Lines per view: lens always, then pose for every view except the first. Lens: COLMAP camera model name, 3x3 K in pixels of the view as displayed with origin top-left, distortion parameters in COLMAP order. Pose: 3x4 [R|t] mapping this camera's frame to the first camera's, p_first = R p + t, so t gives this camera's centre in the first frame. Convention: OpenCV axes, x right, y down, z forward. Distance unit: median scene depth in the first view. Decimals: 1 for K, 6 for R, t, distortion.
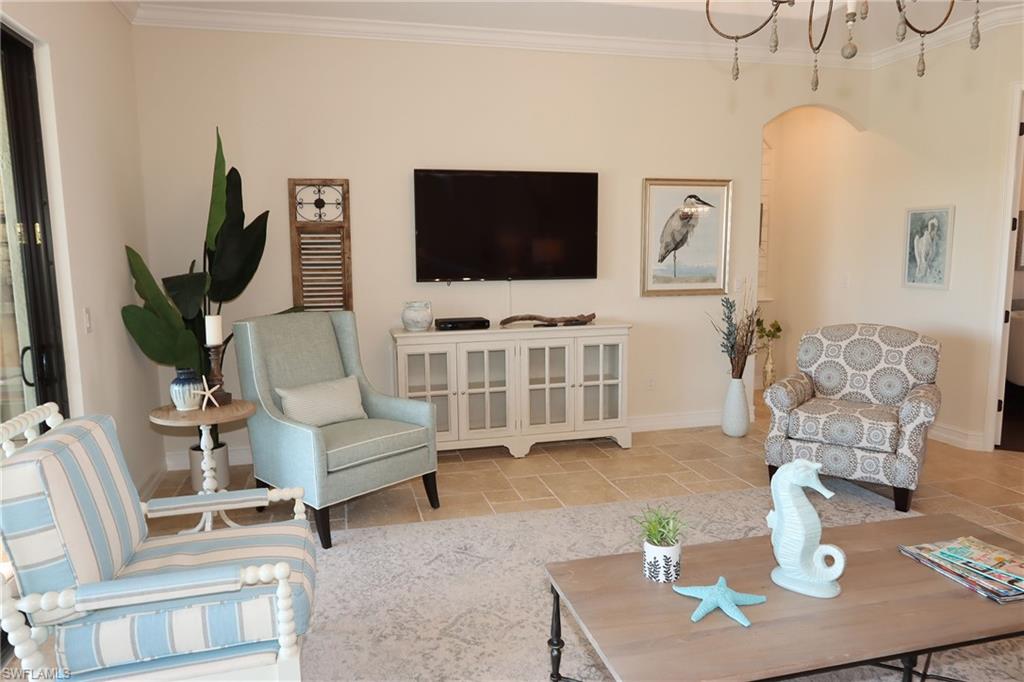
lens RADIAL K [[672.4, 0, 512.0], [0, 672.4, 341.0], [0, 0, 1]] dist [-0.001166, 0.001162]
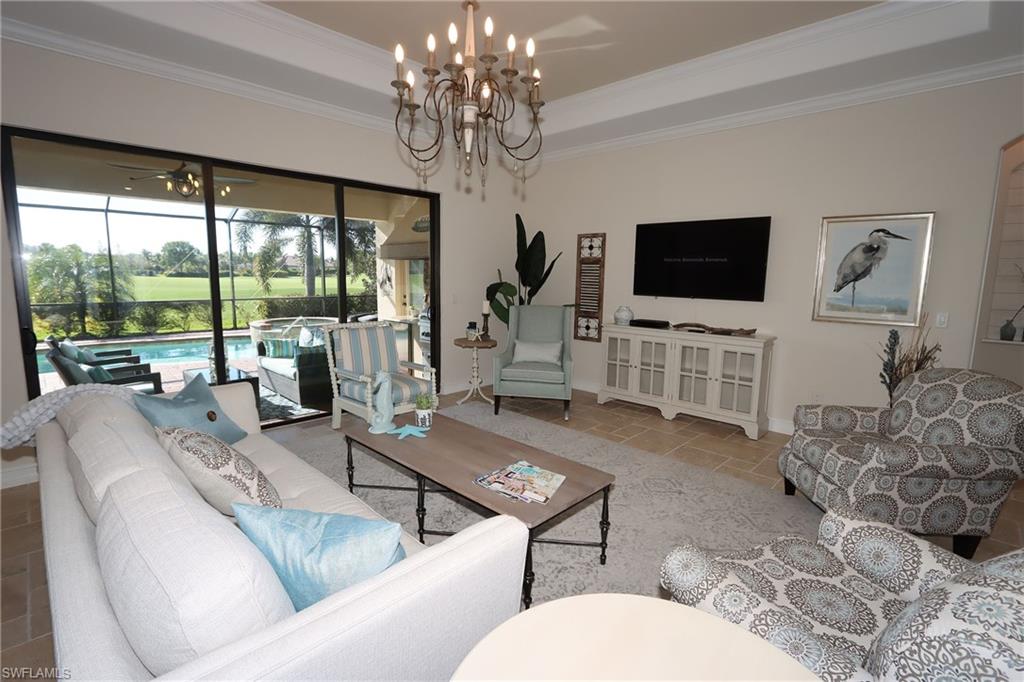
lens RADIAL K [[478.5, 0, 512.0], [0, 478.5, 341.0], [0, 0, 1]] dist [-0.002571, 0.000133]
pose [[0.538649, 0.139860, -0.830841, 0.663915], [-0.131995, 0.987957, 0.080734, -0.032967], [0.832127, 0.066180, 0.550623, 0.139466]]
